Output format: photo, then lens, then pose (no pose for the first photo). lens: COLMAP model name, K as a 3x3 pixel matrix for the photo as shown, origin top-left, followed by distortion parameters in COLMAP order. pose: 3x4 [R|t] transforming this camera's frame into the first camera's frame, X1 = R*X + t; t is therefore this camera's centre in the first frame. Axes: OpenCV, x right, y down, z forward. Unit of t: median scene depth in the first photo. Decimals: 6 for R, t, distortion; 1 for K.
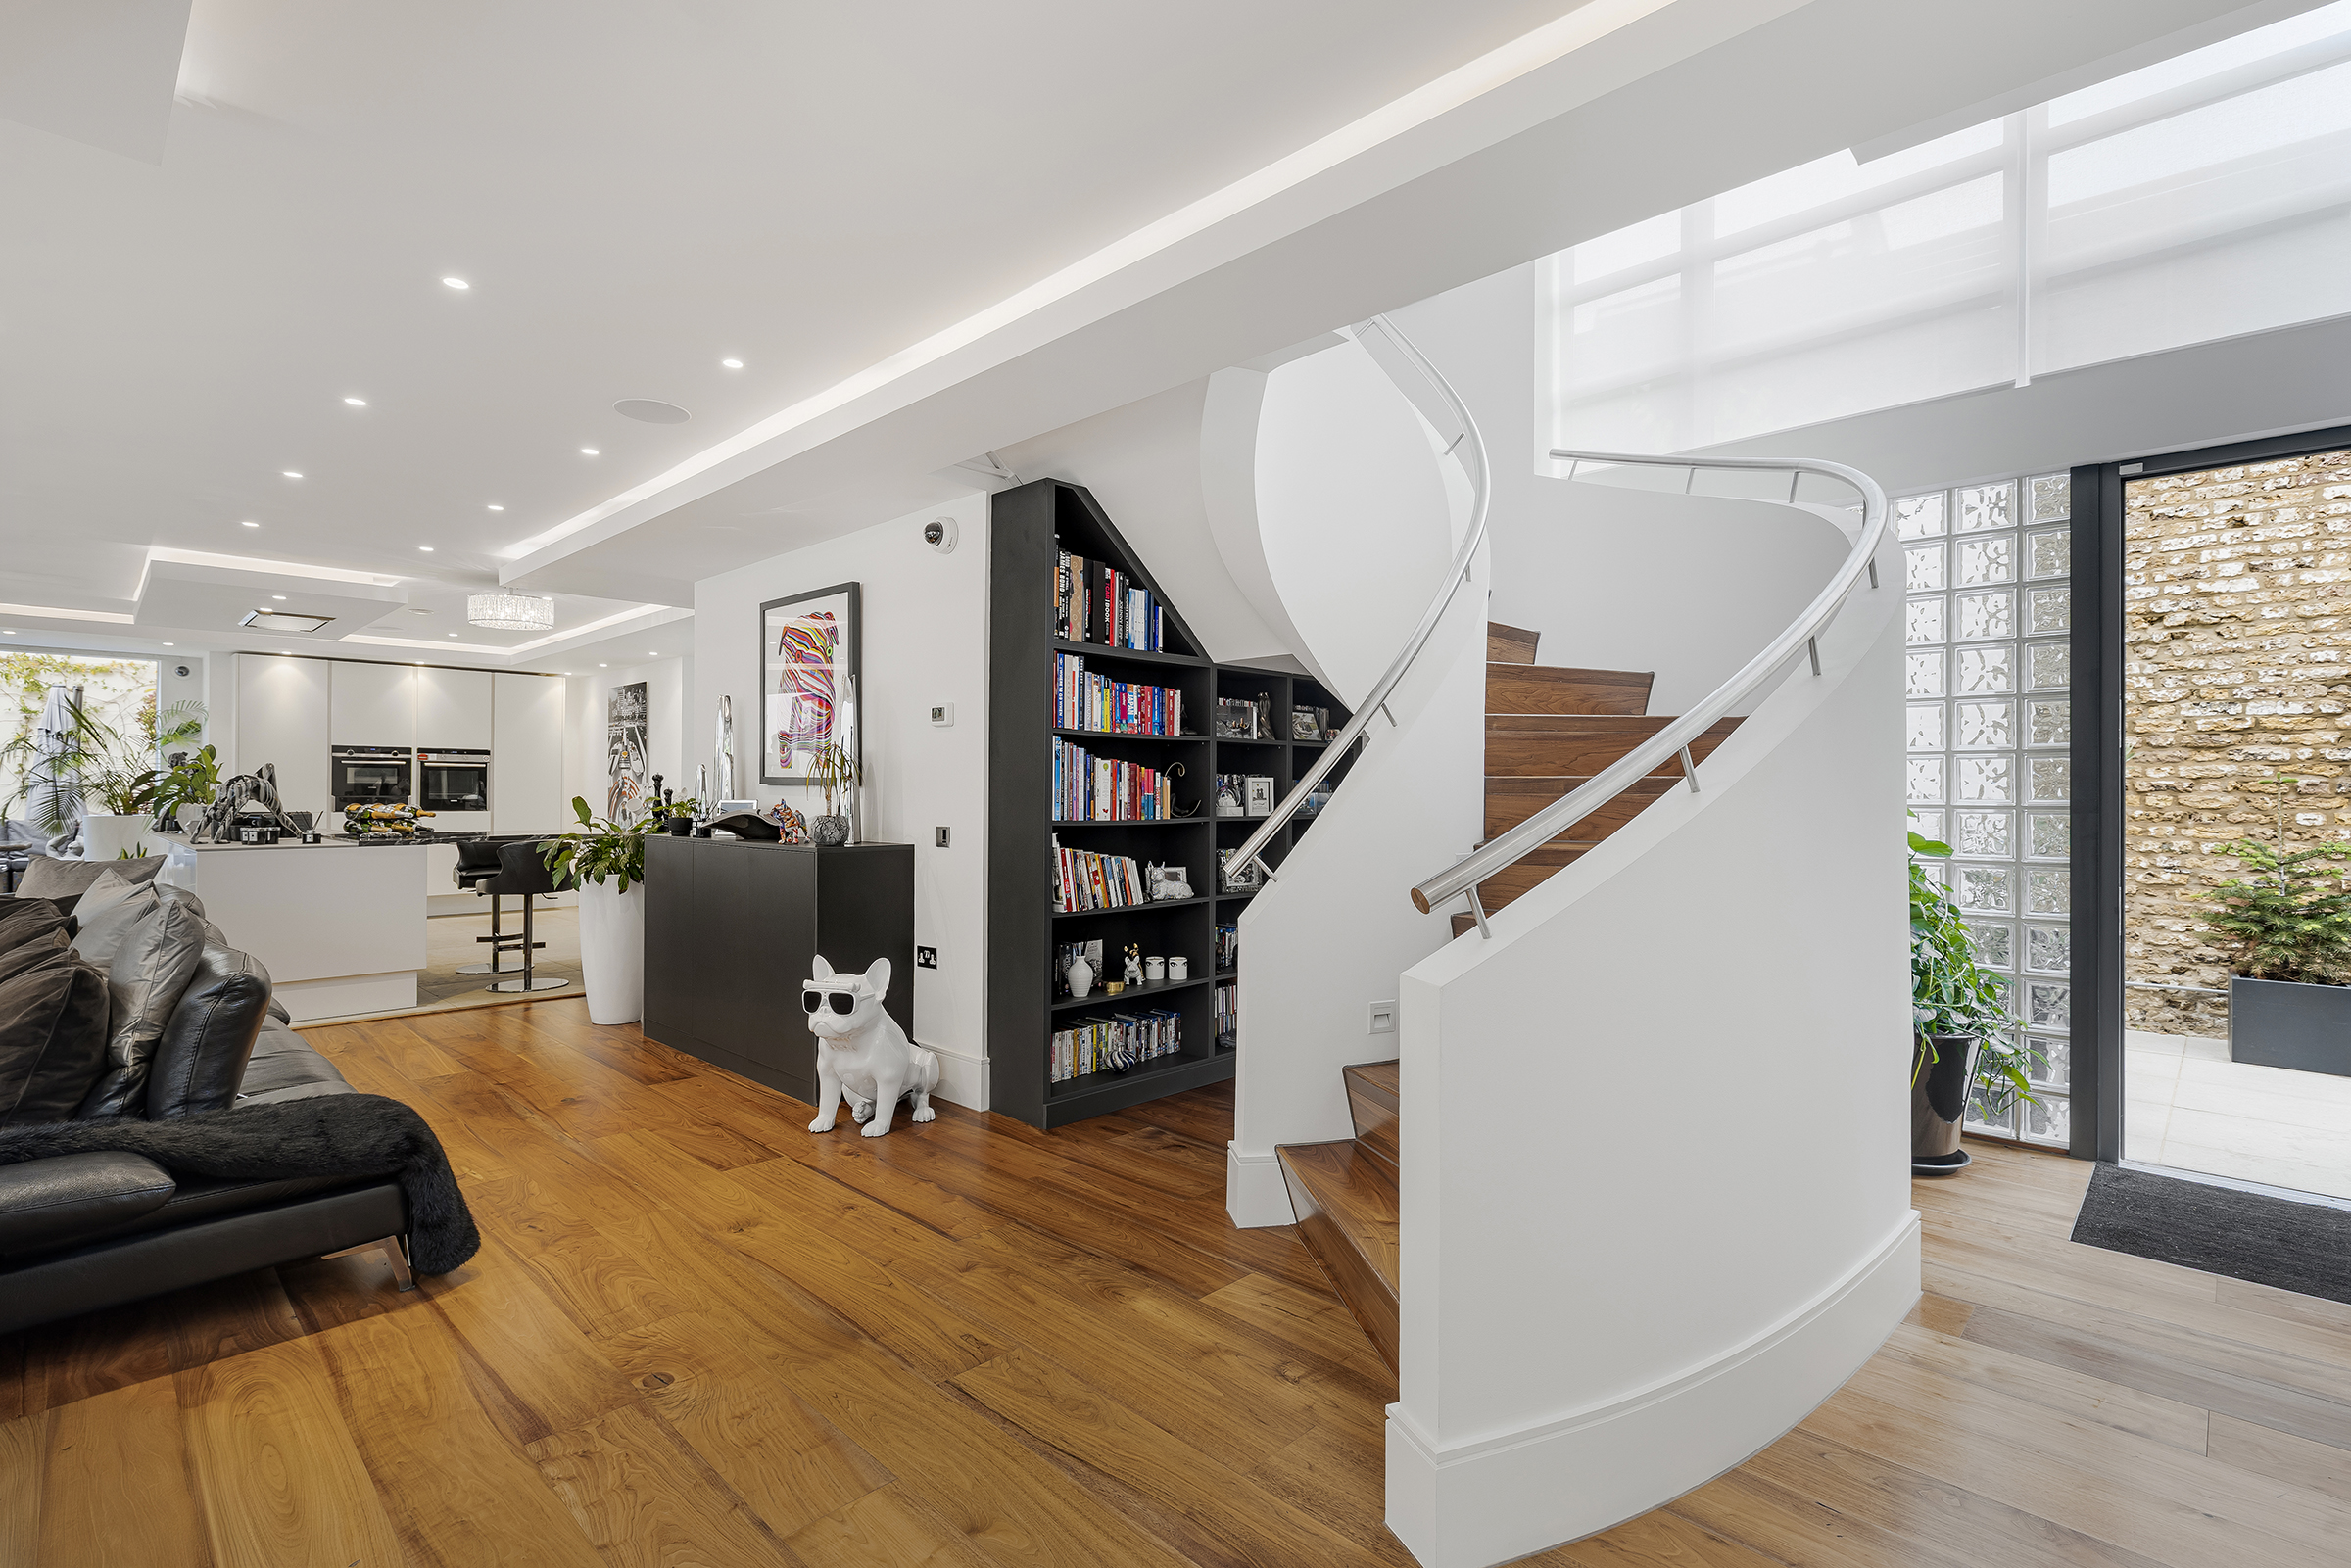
lens RADIAL K [[1036.1, 0, 1175.5], [0, 1036.1, 784.0], [0, 0, 1]] dist [0.001282, 0.000232]
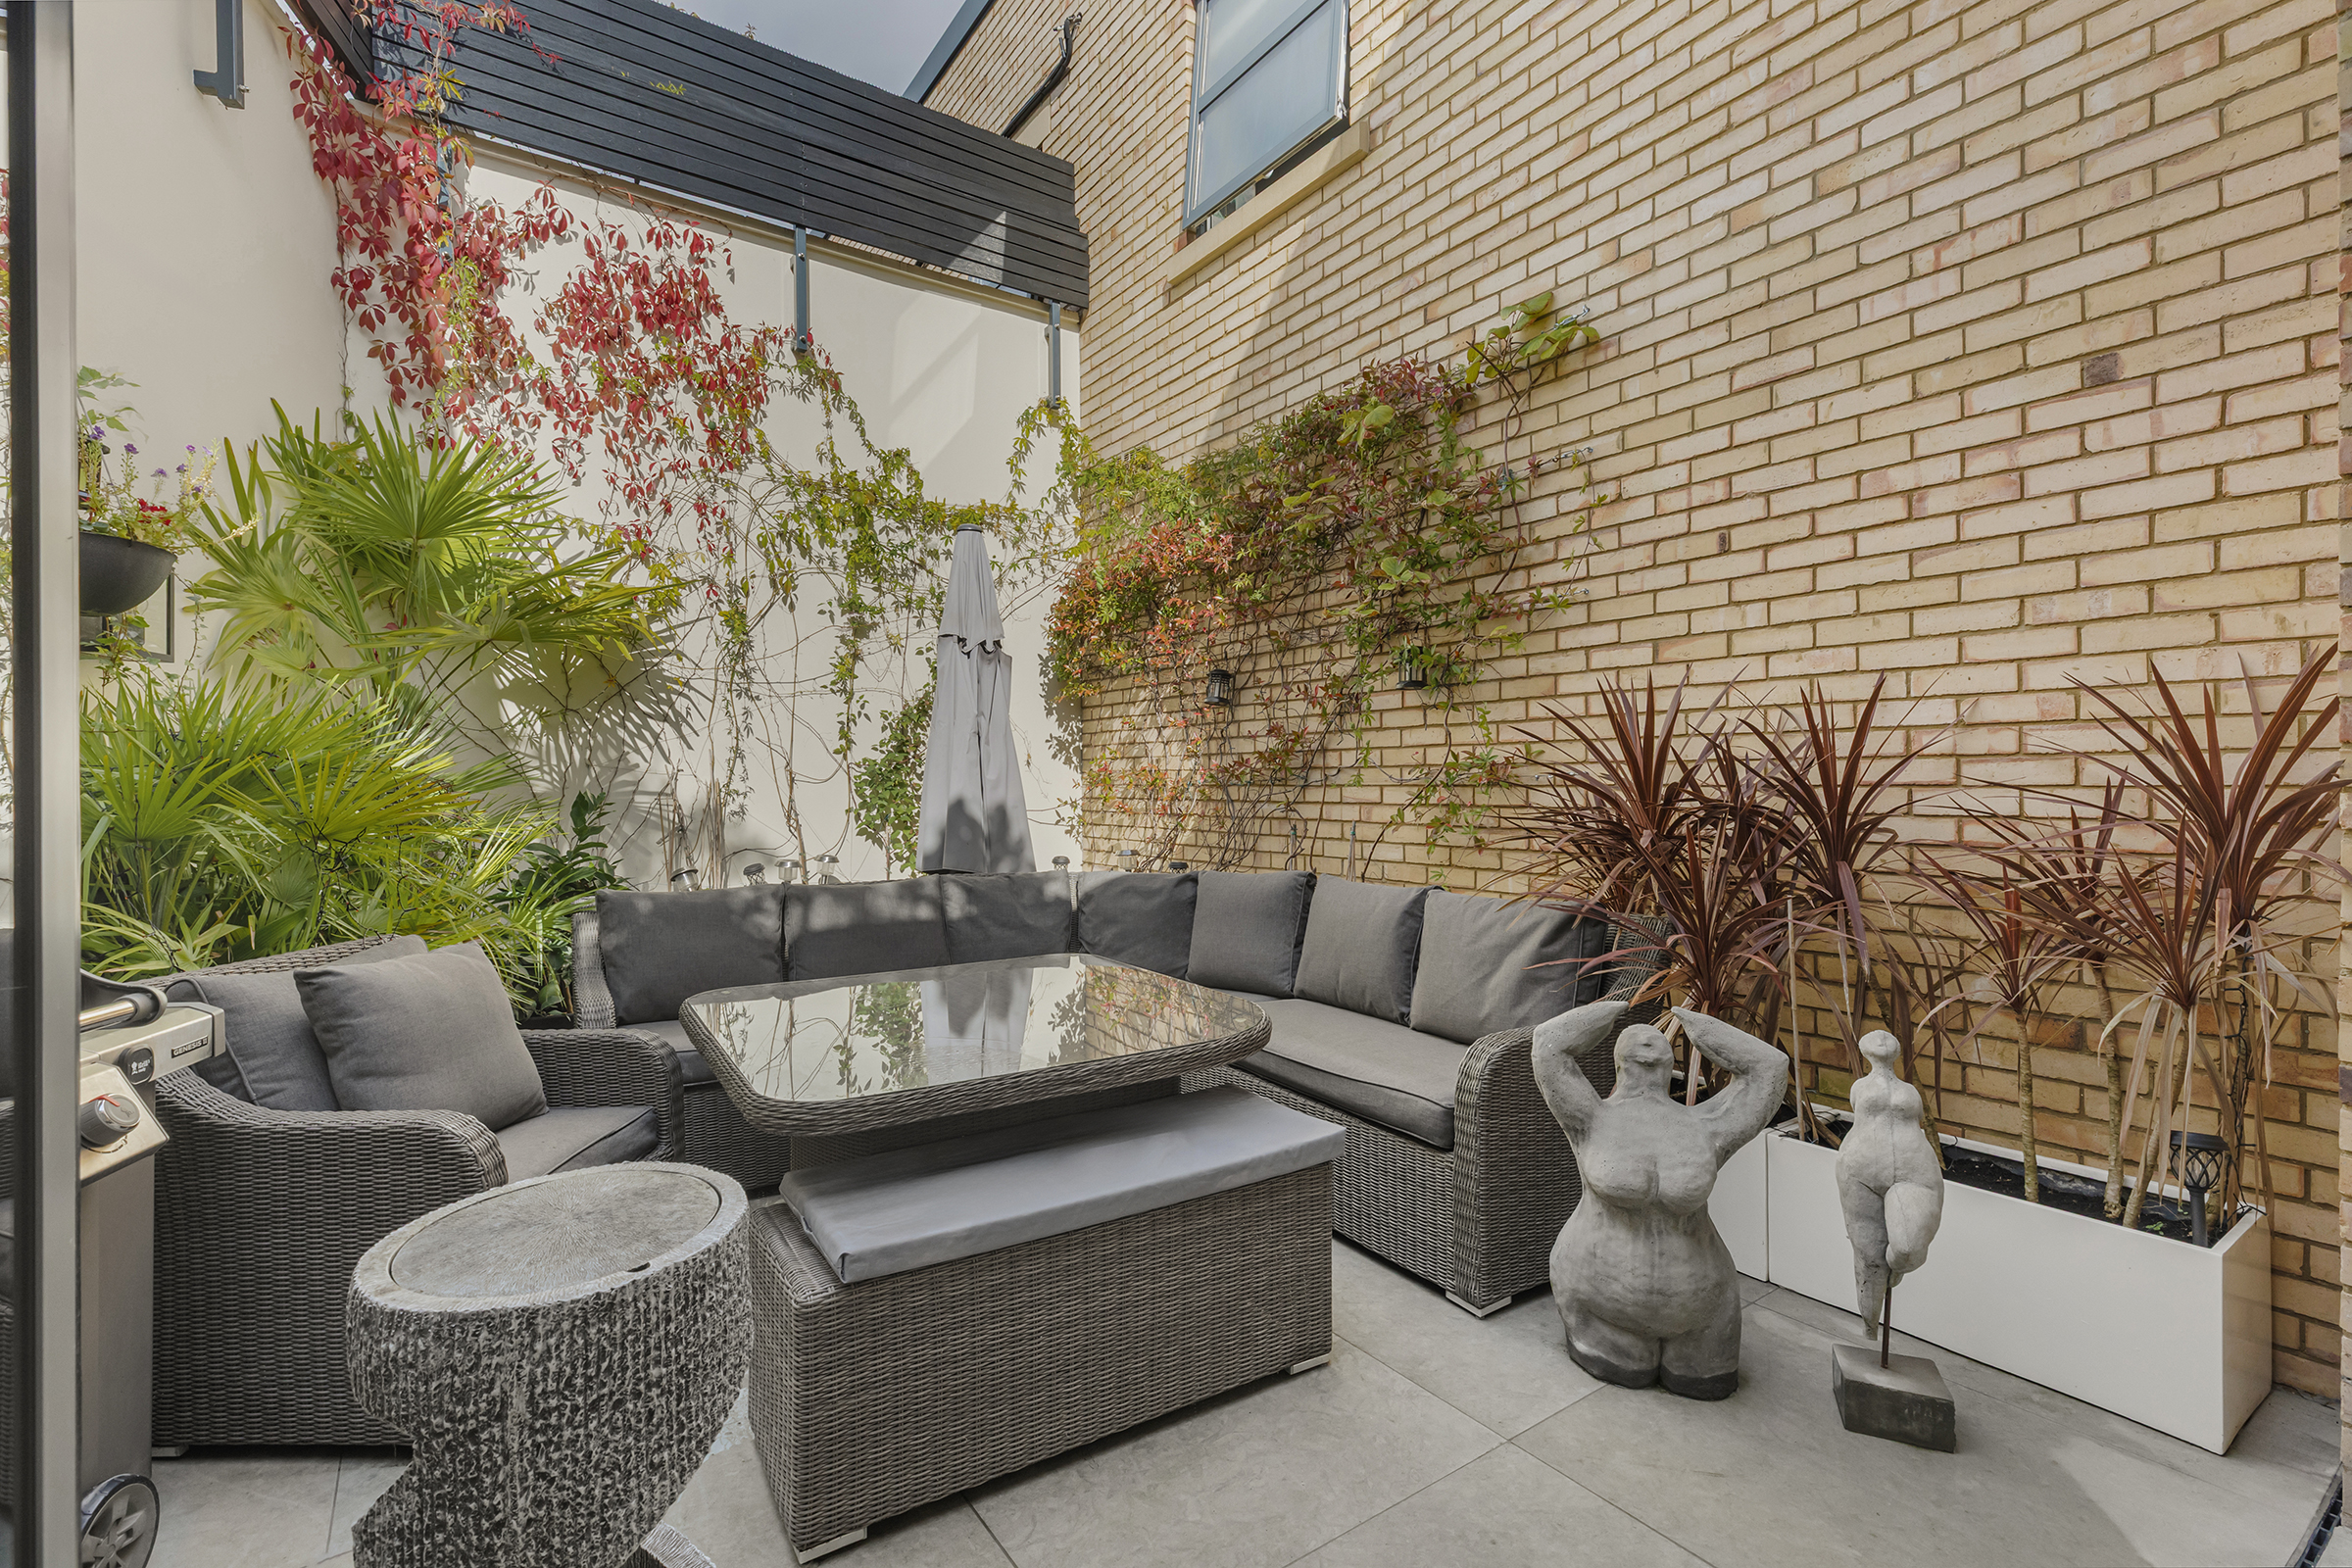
lens RADIAL K [[1036.7, 0, 1176.0], [0, 1036.7, 784.0], [0, 0, 1]] dist [0.001282, 0.000232]
pose [[0.977170, -0.006828, -0.212350, -1.093189], [0.007994, 0.999957, 0.004634, 0.001830], [0.212309, -0.006225, 0.977183, 0.751298]]
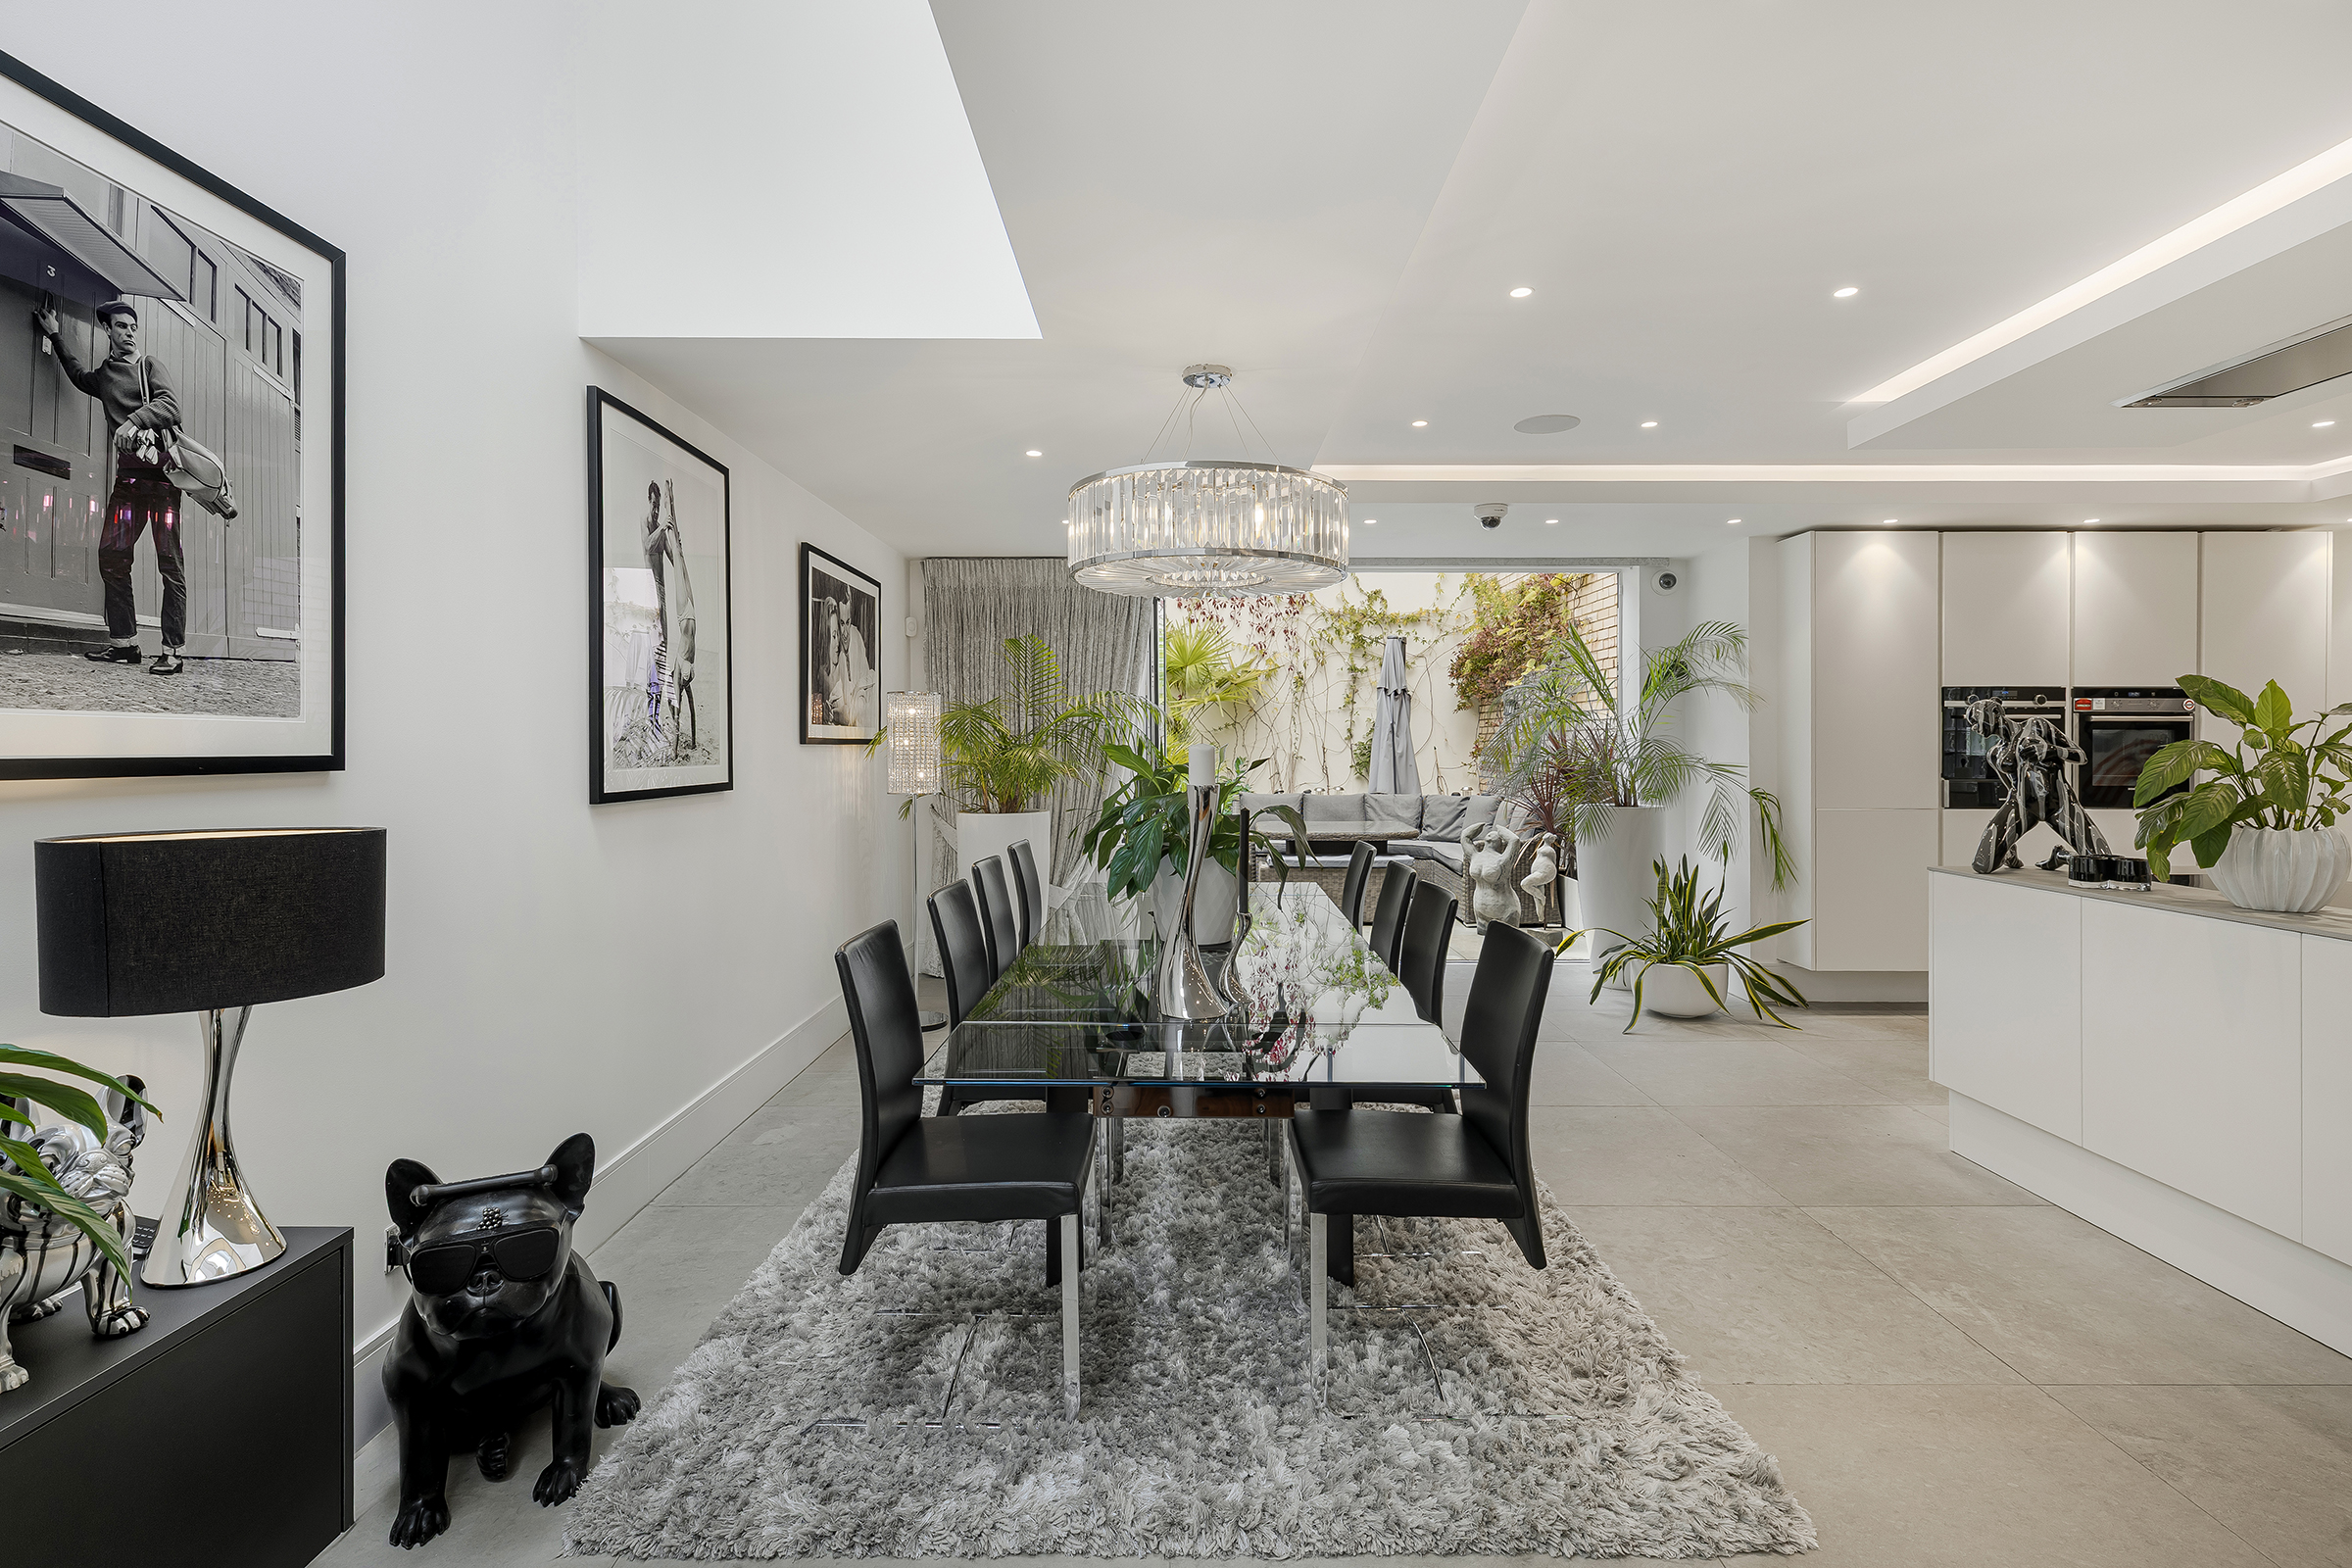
lens RADIAL K [[1118.5, 0, 1180.3], [0, 1118.5, 741.9], [0, 0, 1]] dist [-0.000264, -0.000068]
pose [[0.679266, -0.005561, -0.733871, -0.617549], [0.005309, 0.999982, -0.002664, -0.008251], [0.733873, -0.002086, 0.679283, 0.289740]]
